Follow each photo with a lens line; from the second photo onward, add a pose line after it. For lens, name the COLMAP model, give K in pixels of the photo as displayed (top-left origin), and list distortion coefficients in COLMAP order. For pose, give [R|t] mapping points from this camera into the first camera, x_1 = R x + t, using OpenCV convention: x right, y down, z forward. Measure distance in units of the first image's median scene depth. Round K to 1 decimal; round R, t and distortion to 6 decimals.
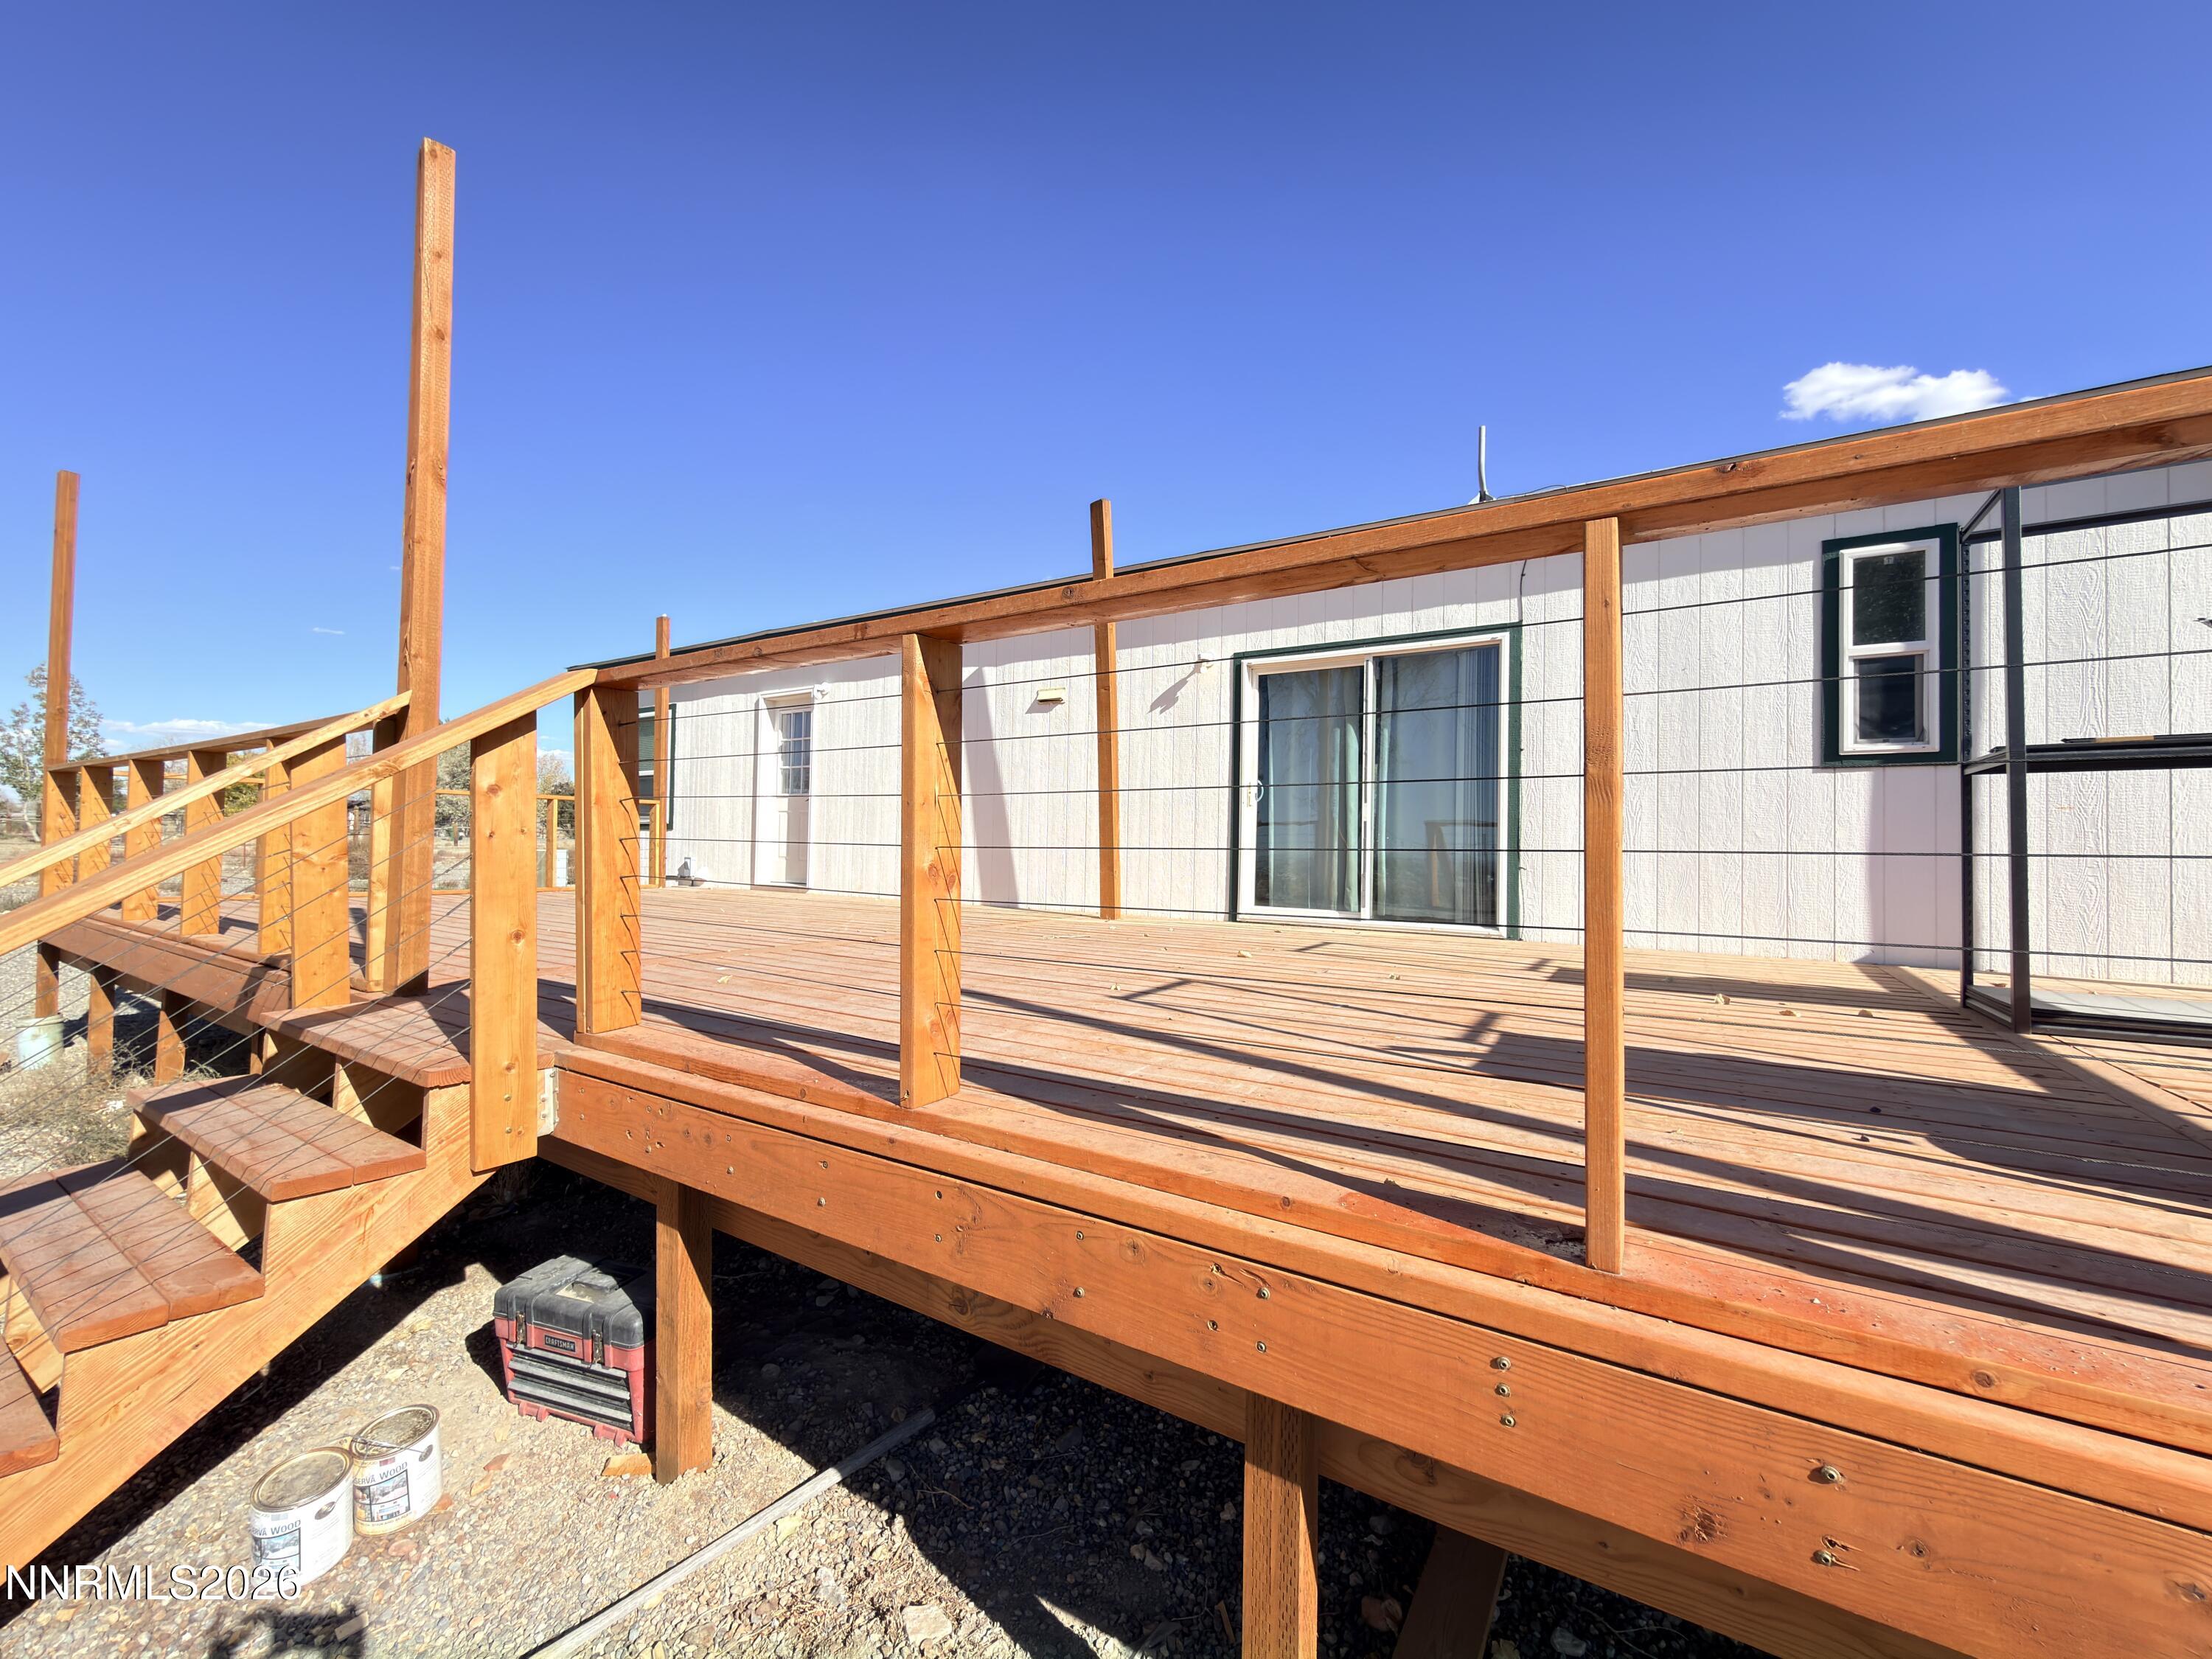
lens RADIAL K [[880.5, 0, 1106.0], [0, 880.5, 829.5], [0, 0, 1]] dist [-0.005151, -0.000176]
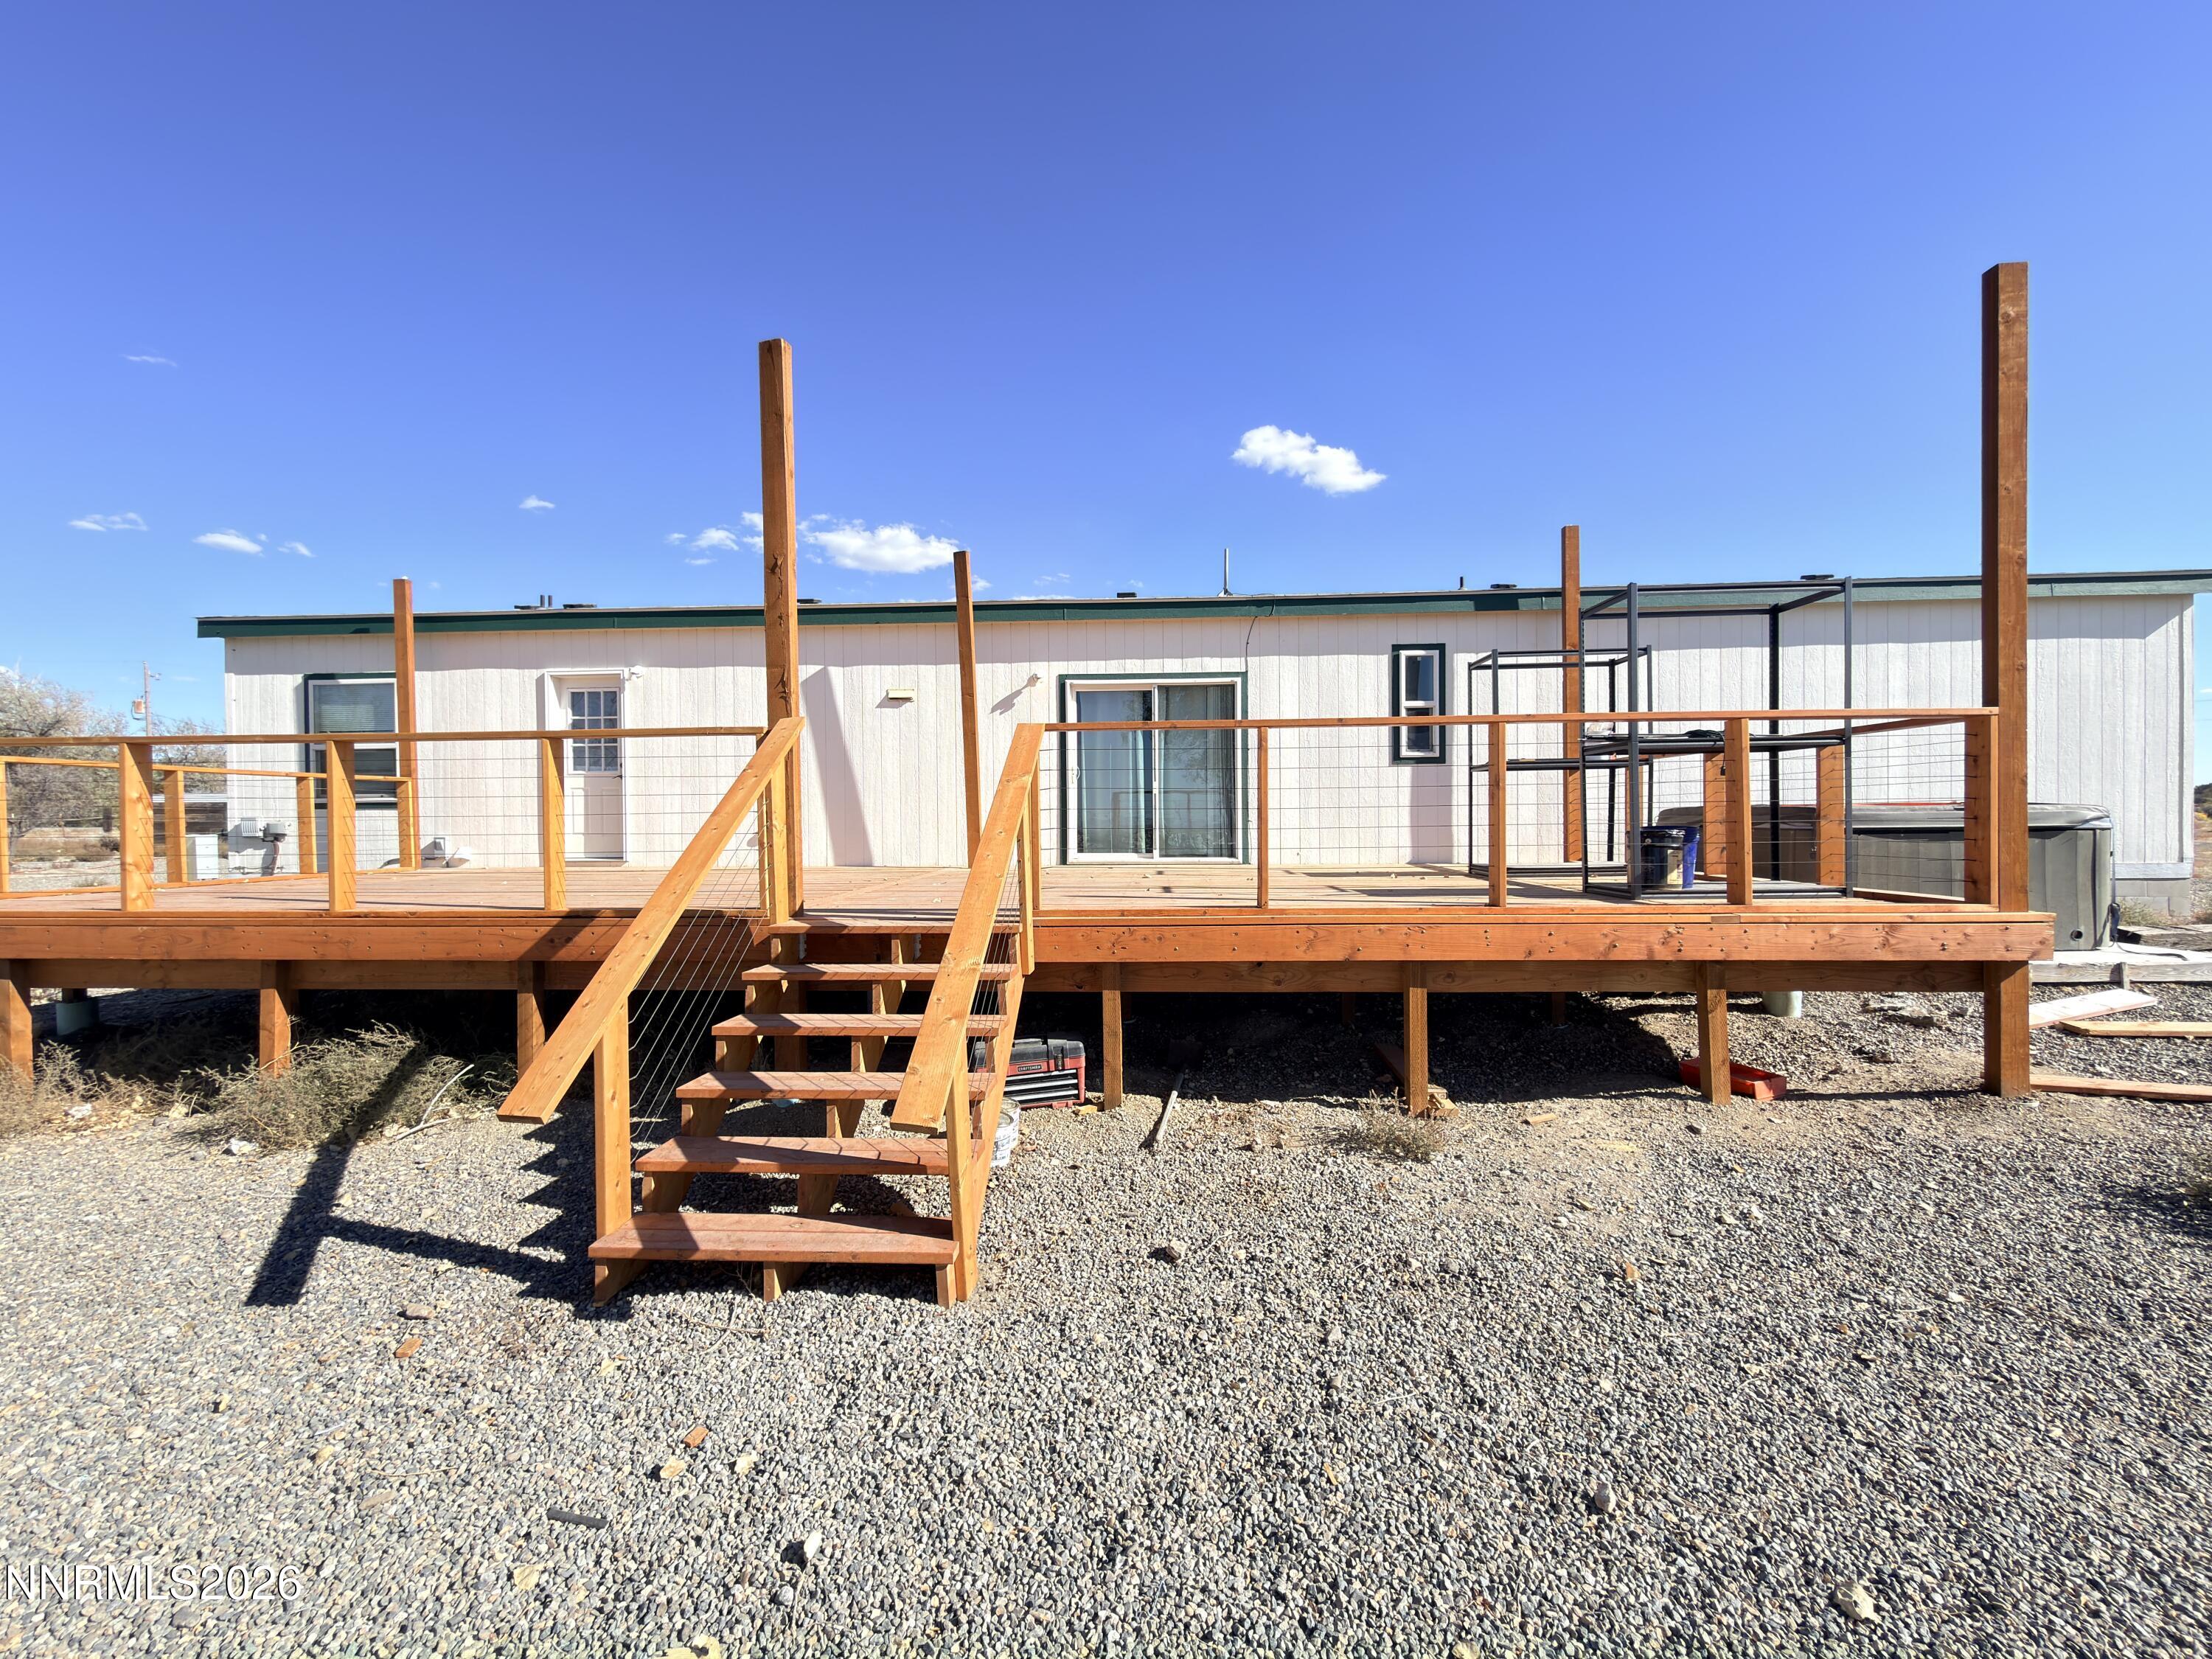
lens RADIAL K [[880.5, 0, 1106.0], [0, 880.5, 829.5], [0, 0, 1]] dist [-0.005151, -0.000176]
pose [[0.874692, -0.027410, 0.483903, -0.497022], [0.011945, 0.999315, 0.035014, -0.001363], [-0.484531, -0.024846, 0.874421, -0.284620]]
